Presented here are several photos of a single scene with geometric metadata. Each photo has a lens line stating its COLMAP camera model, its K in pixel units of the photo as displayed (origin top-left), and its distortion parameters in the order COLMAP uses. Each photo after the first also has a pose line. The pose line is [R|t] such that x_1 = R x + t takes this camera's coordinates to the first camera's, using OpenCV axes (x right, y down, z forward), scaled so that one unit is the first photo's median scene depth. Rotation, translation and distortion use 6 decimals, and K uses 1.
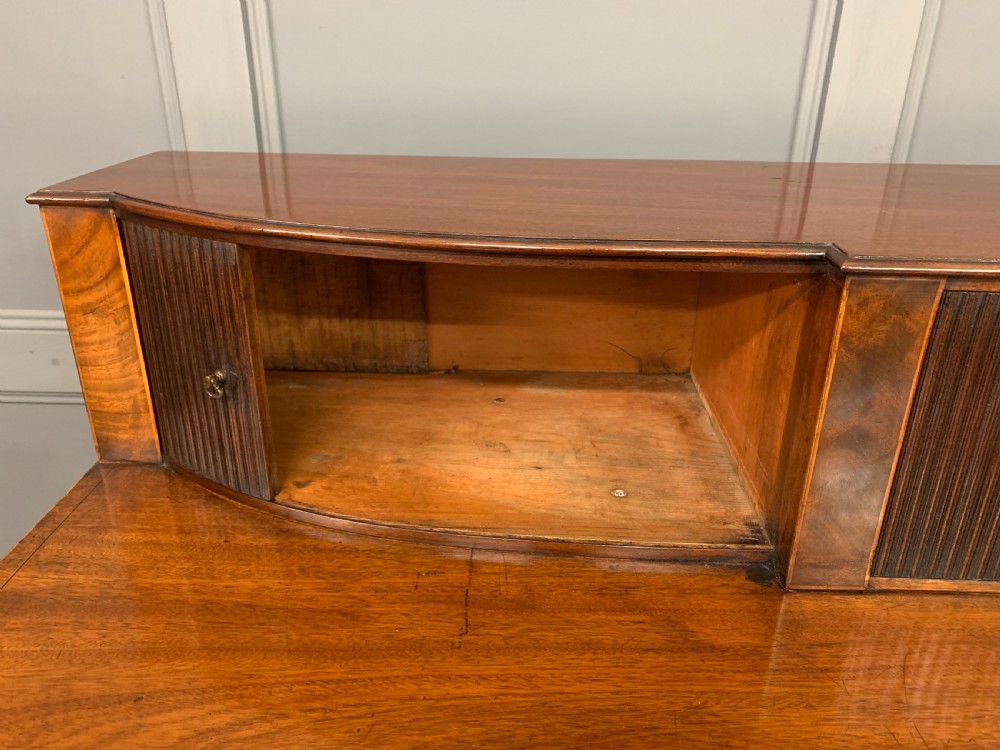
lens RADIAL K [[750.6, 0, 508.0], [0, 750.6, 374.1], [0, 0, 1]] dist [0.025438, -0.020538]
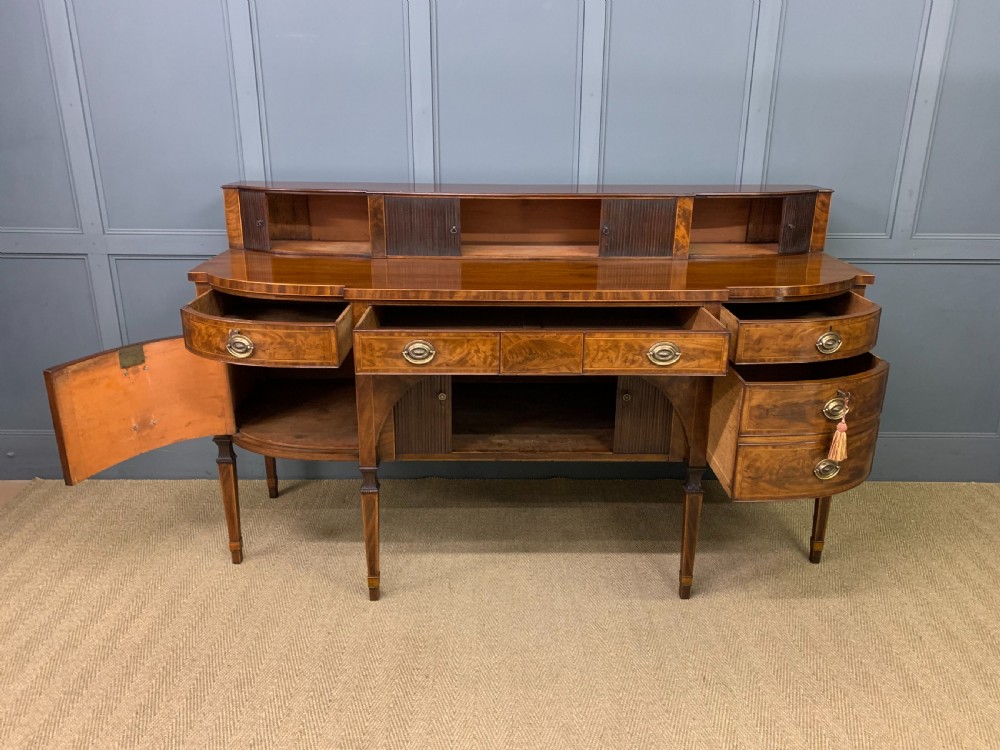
lens RADIAL K [[750.6, 0, 506.2], [0, 750.6, 374.4], [0, 0, 1]] dist [0.025438, -0.020538]
pose [[0.999277, -0.017866, 0.033552, 1.133555], [0.020924, 0.995434, -0.093136, 1.619547], [-0.031735, 0.093771, 0.995088, -4.194844]]
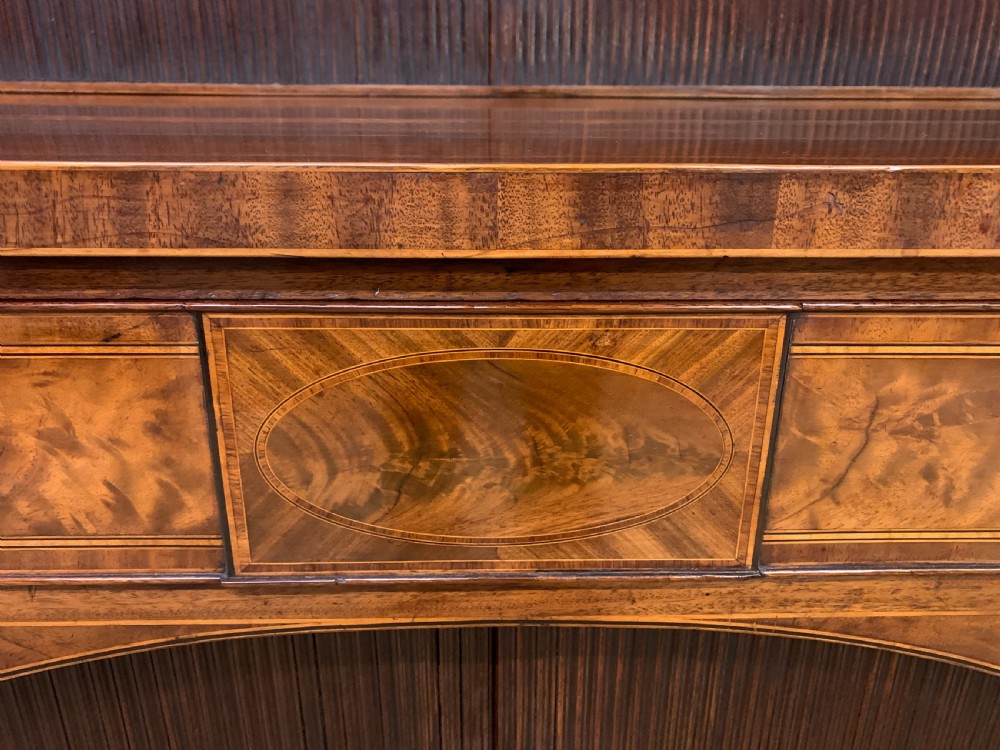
lens RADIAL K [[750.6, 0, 505.4], [0, 750.6, 351.5], [0, 0, 1]] dist [0.025438, -0.020538]
pose [[0.998871, -0.023985, 0.040997, 1.453458], [0.026606, 0.997555, -0.064631, 0.877672], [-0.039346, 0.065649, 0.997067, -0.344628]]
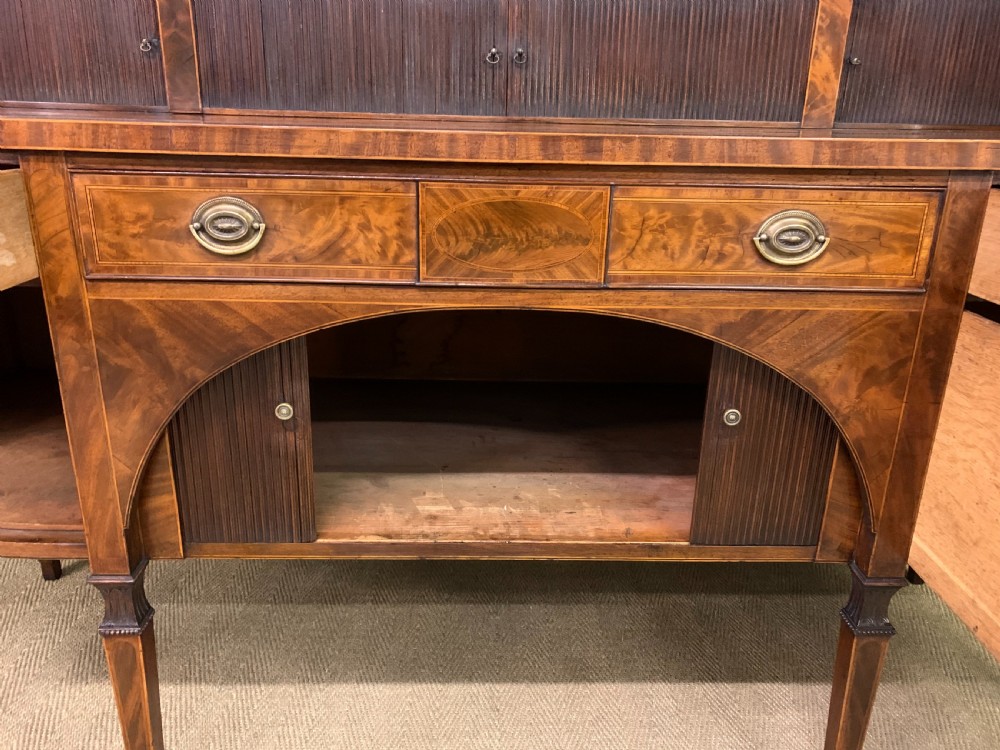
lens RADIAL K [[750.6, 0, 502.7], [0, 750.6, 378.4], [0, 0, 1]] dist [0.025438, -0.020538]
pose [[0.998986, -0.007915, 0.044329, 1.363474], [0.011712, 0.996222, -0.086045, 1.402115], [-0.043481, 0.086477, 0.995305, -1.451129]]
